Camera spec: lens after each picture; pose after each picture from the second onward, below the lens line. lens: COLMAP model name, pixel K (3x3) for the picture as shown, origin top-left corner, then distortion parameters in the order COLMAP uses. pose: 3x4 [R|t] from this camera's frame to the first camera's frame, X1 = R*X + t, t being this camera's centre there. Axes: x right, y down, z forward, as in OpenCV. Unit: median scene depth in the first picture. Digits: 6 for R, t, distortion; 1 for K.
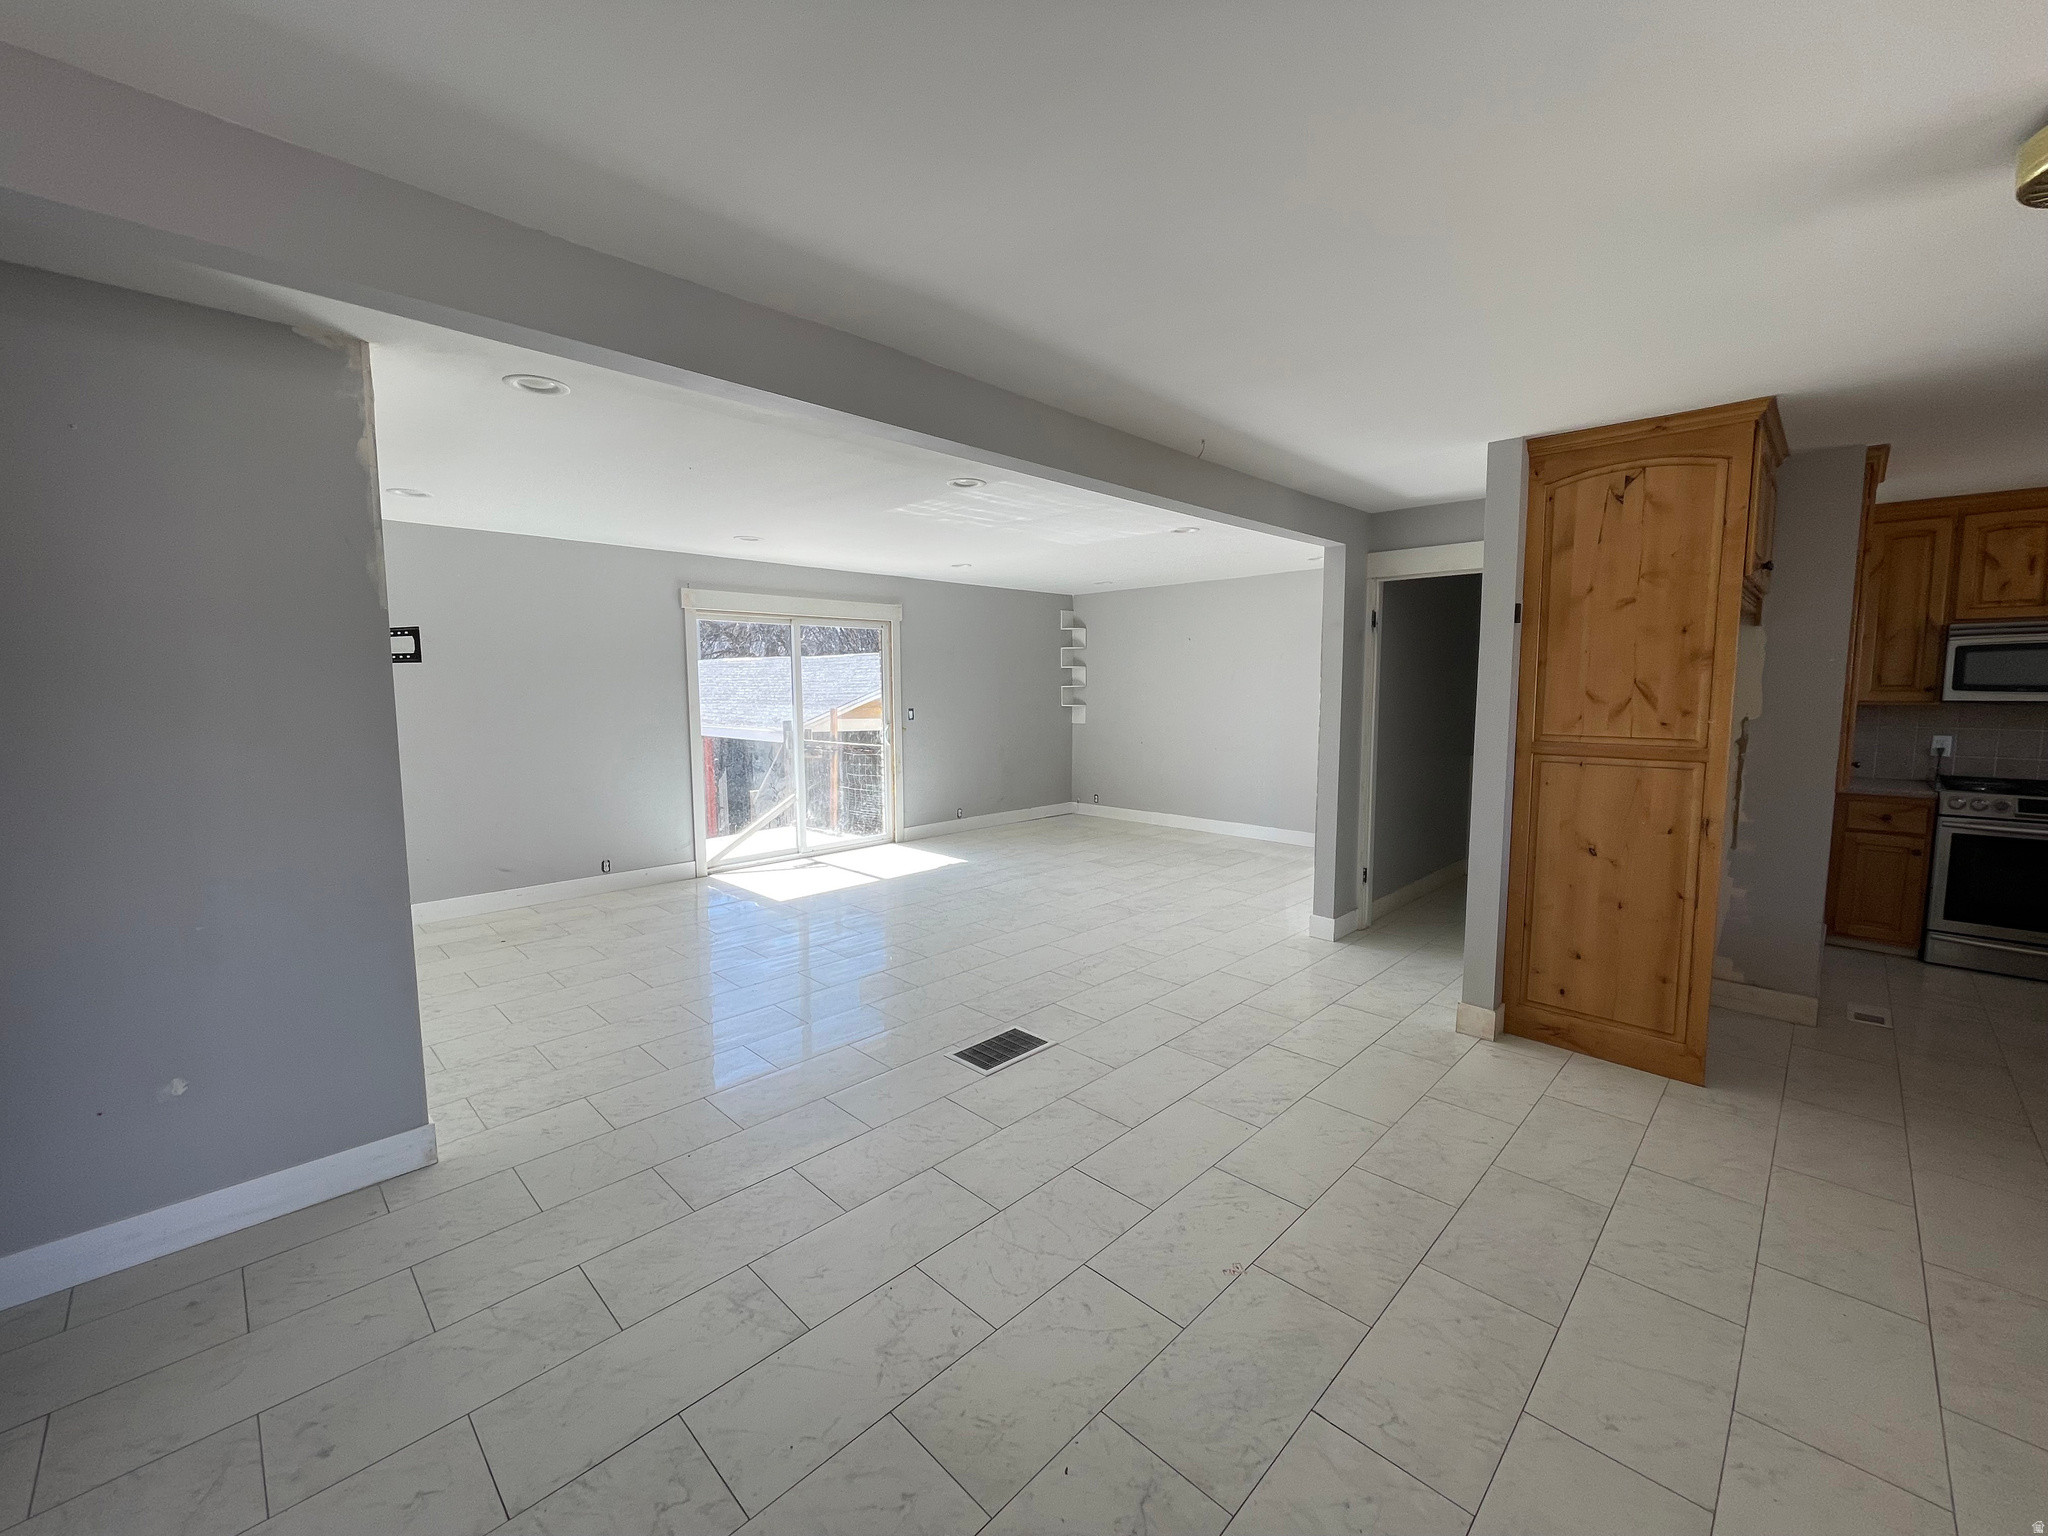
lens RADIAL K [[827.9, 0, 1019.2], [0, 827.9, 760.5], [0, 0, 1]] dist [0.001206, -0.002155]
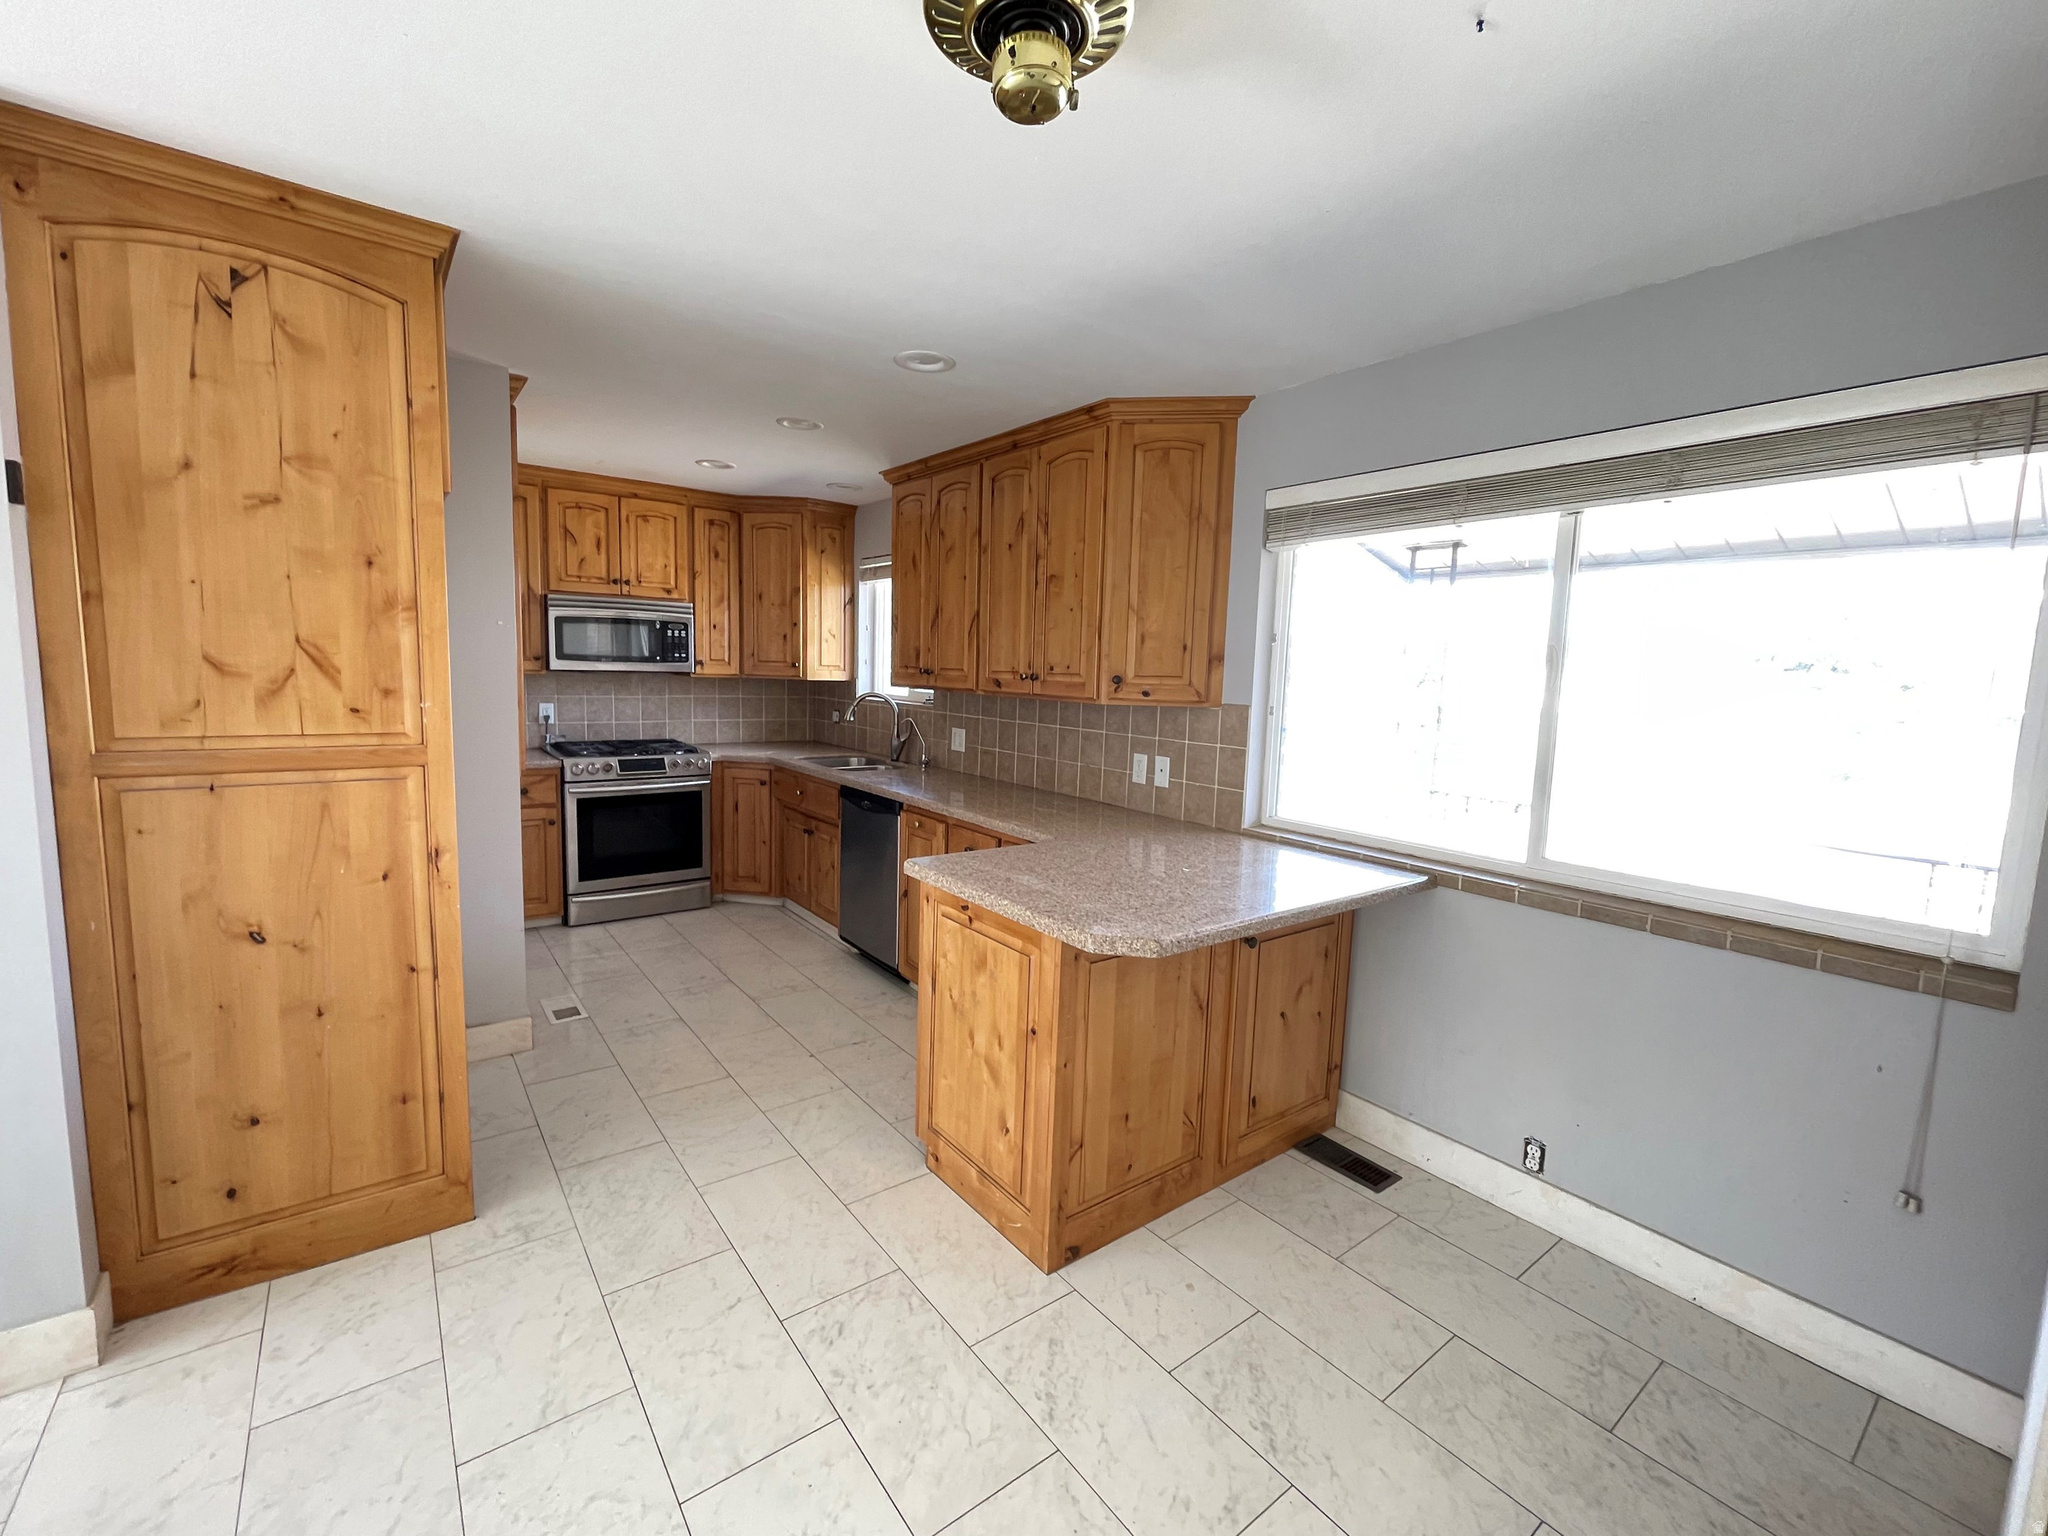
lens RADIAL K [[859.9, 0, 1024.1], [0, 859.9, 762.1], [0, 0, 1]] dist [0.003226, -0.002620]
pose [[0.129573, -0.103278, 0.986177, 0.180676], [0.060916, 0.993511, 0.096042, -0.033494], [-0.989697, 0.047630, 0.135023, 0.375259]]
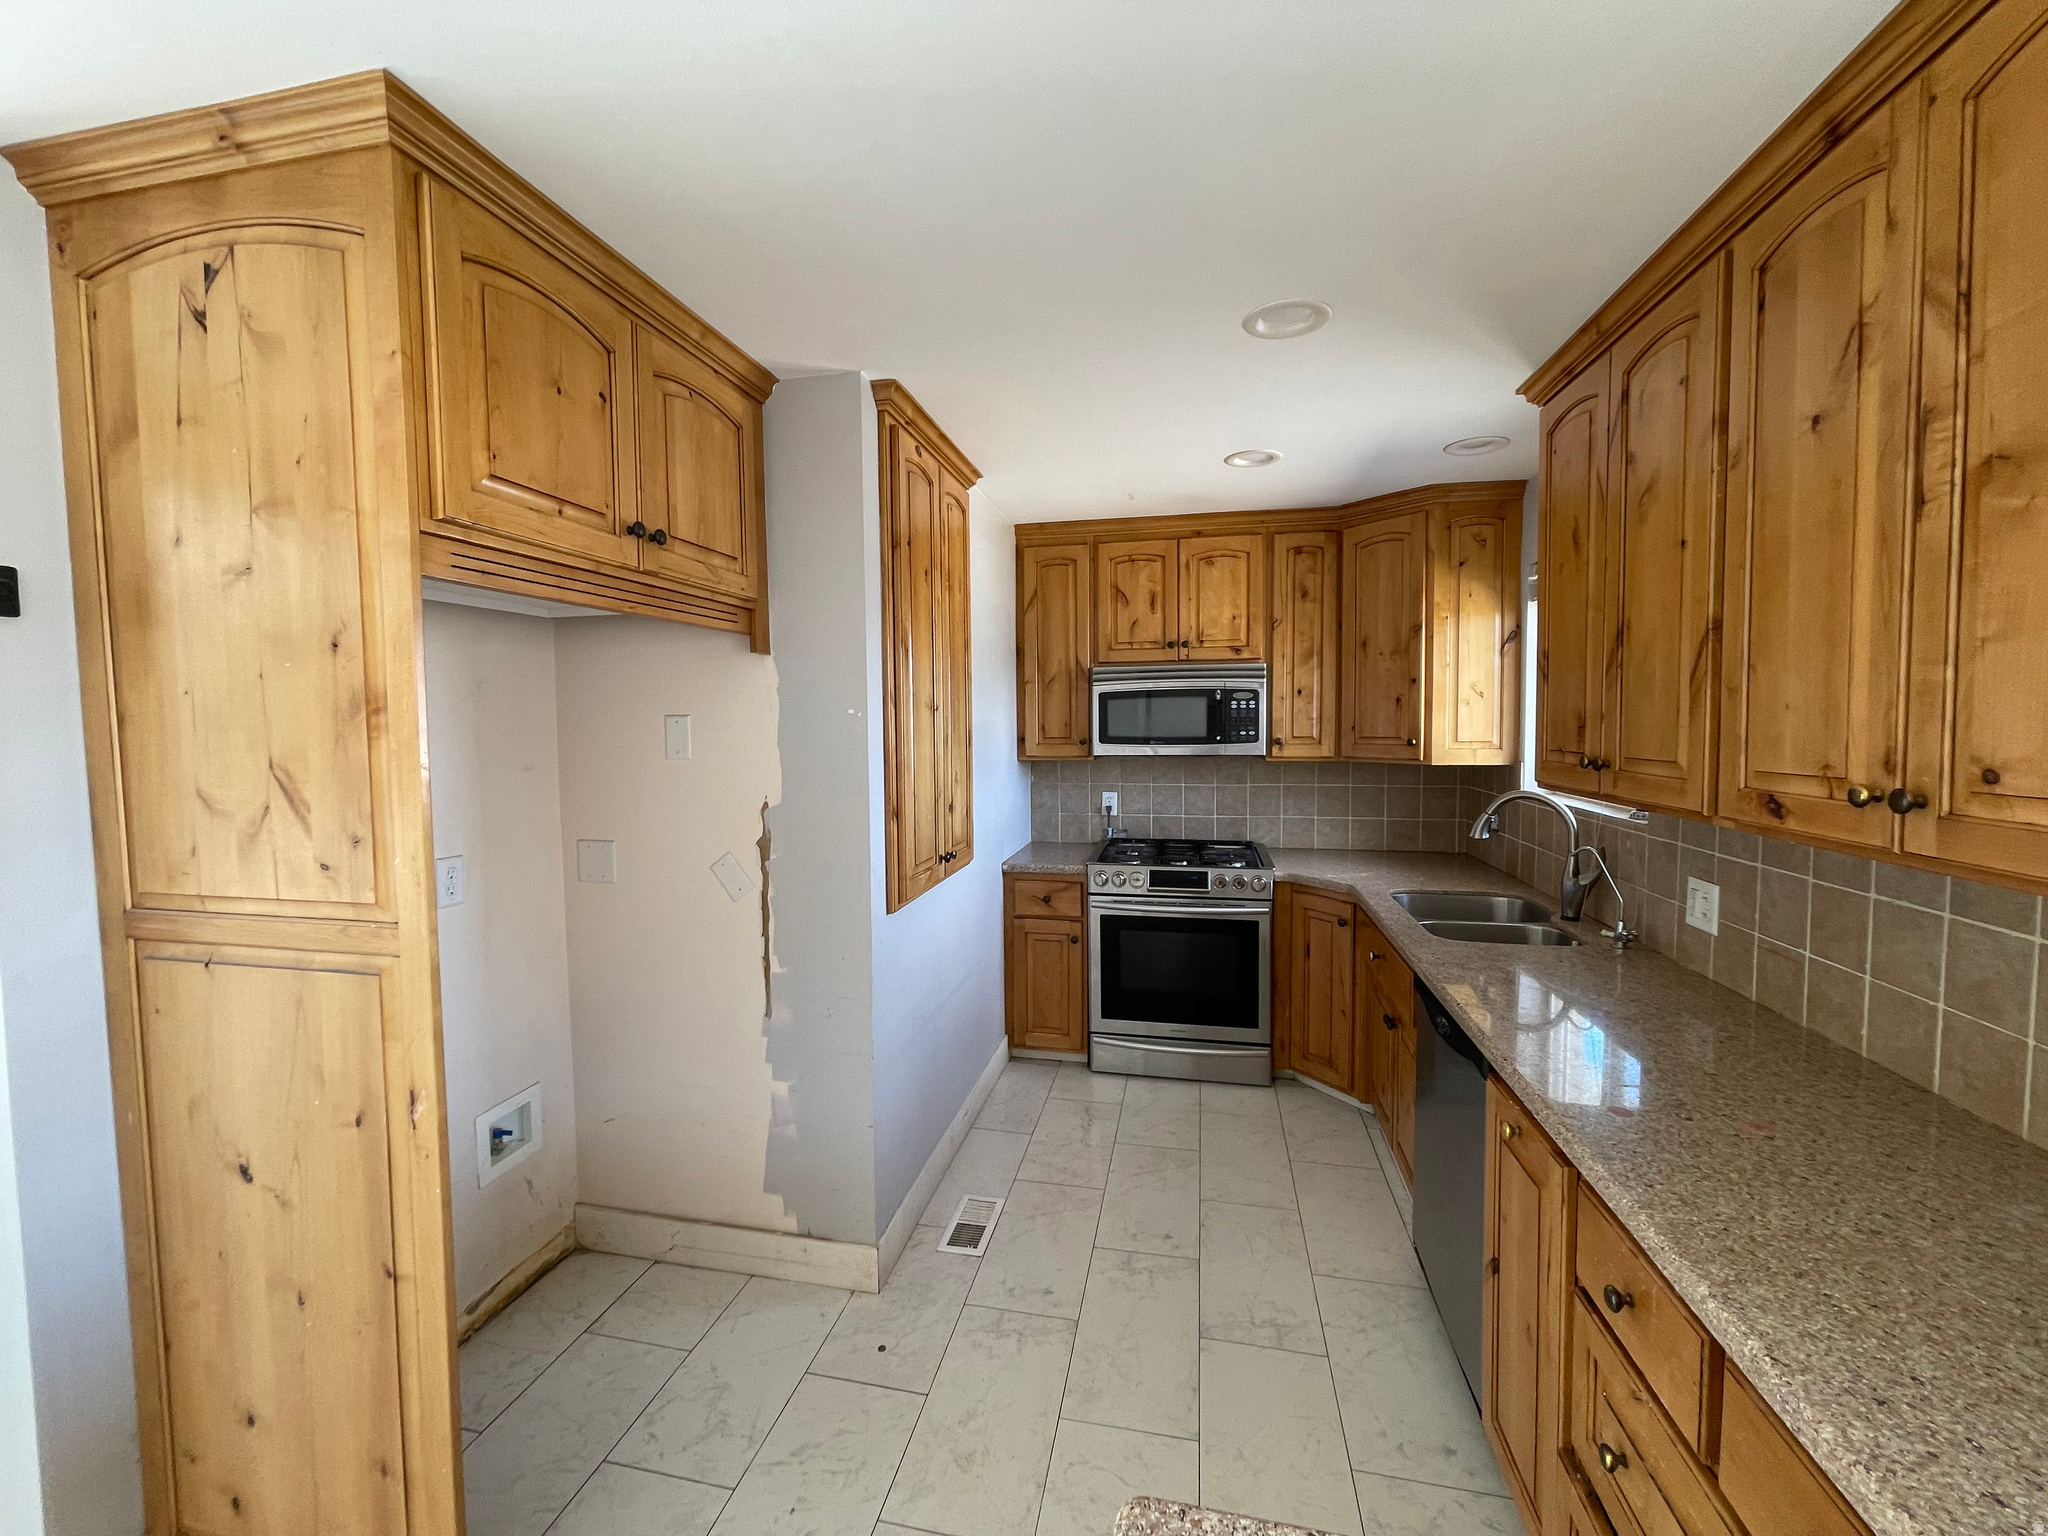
lens RADIAL K [[827.9, 0, 1019.2], [0, 827.9, 760.5], [0, 0, 1]] dist [0.001206, -0.002155]
pose [[0.840977, -0.030428, 0.540214, 0.770578], [0.055666, 0.997985, -0.030444, -0.059207], [-0.538200, 0.055674, 0.840977, 0.416186]]
